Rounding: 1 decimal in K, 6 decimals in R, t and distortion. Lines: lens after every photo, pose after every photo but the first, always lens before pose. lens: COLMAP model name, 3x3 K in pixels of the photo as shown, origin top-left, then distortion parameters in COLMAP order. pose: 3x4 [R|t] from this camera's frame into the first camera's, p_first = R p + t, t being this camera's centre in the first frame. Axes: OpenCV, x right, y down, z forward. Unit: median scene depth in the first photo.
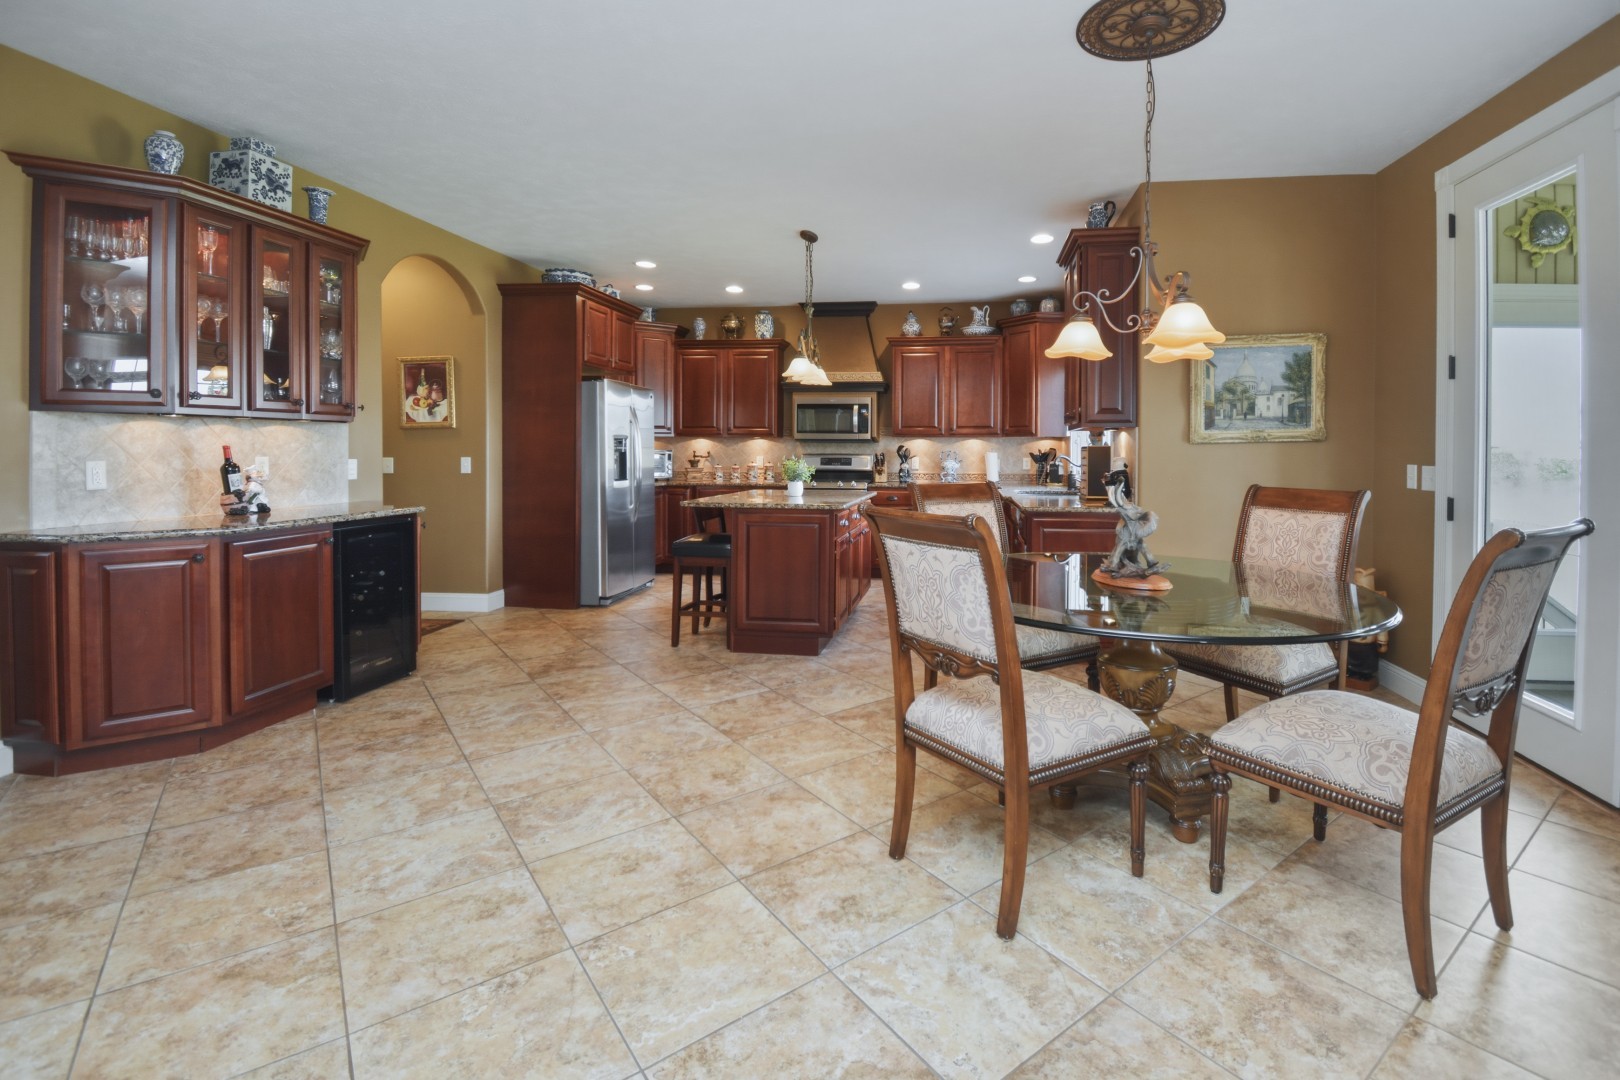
lens RADIAL K [[761.0, 0, 882.7], [0, 761.0, 463.5], [0, 0, 1]] dist [0.005152, -0.018382]
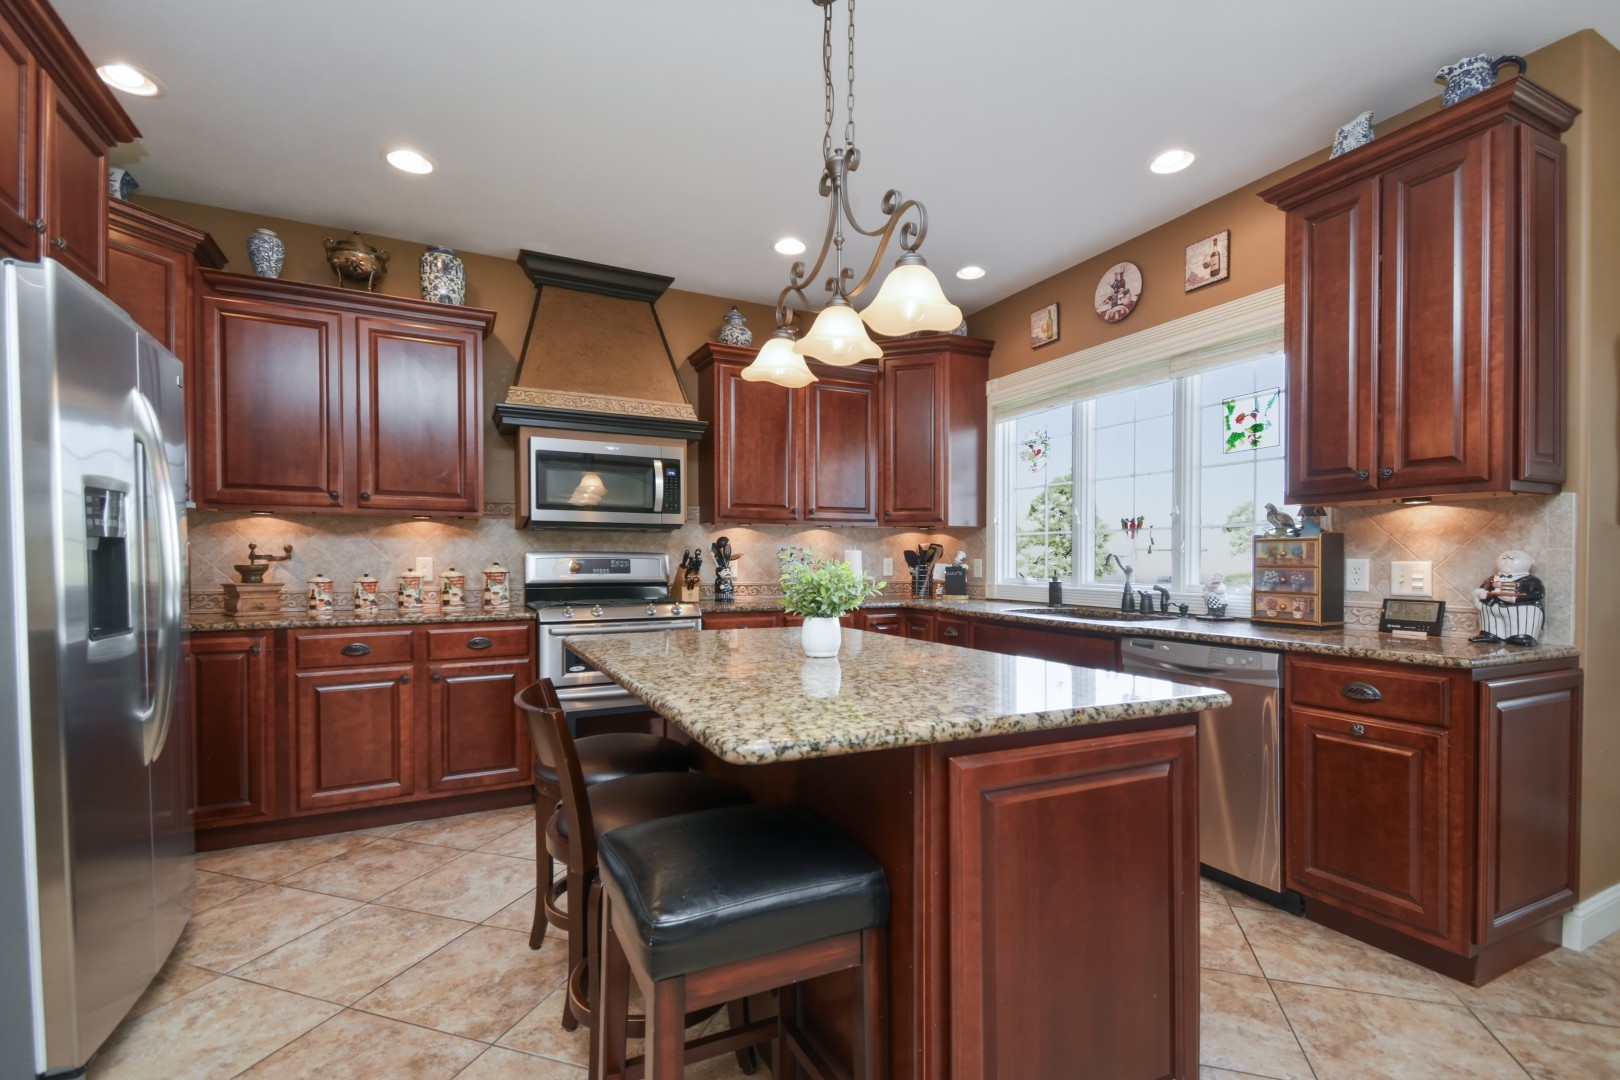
lens RADIAL K [[720.3, 0, 813.5], [0, 720.3, 570.9], [0, 0, 1]] dist [0.004659, -0.013328]
pose [[0.828821, -0.012635, 0.559371, -0.264860], [0.009929, 0.999920, 0.007873, -0.002277], [-0.559426, -0.000971, 0.828880, 0.611725]]
